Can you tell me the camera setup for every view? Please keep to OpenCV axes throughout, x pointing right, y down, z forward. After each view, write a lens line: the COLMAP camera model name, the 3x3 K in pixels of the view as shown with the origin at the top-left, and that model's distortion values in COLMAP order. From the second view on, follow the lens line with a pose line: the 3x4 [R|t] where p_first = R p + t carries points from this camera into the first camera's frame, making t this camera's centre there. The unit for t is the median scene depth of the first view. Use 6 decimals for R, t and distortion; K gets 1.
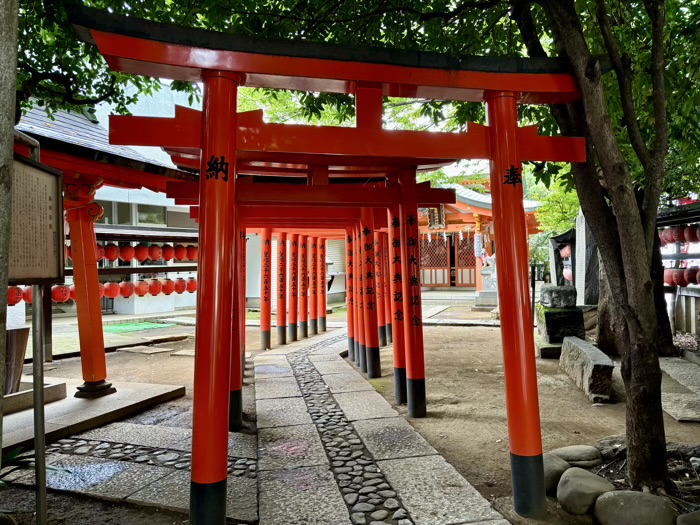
lens RADIAL K [[531.7, 0, 350.0], [0, 531.7, 262.5], [0, 0, 1]] dist [0.056708, -0.069695]
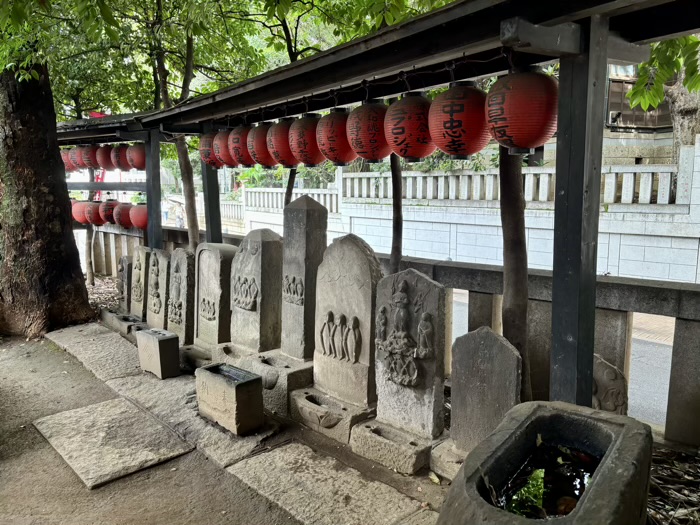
lens RADIAL K [[531.7, 0, 350.0], [0, 531.7, 262.5], [0, 0, 1]] dist [0.056708, -0.069695]
pose [[0.557023, -0.099070, 0.824567, 0.164764], [-0.017574, 0.991231, 0.130967, -0.009896], [-0.830311, -0.087443, 0.550397, 0.248516]]
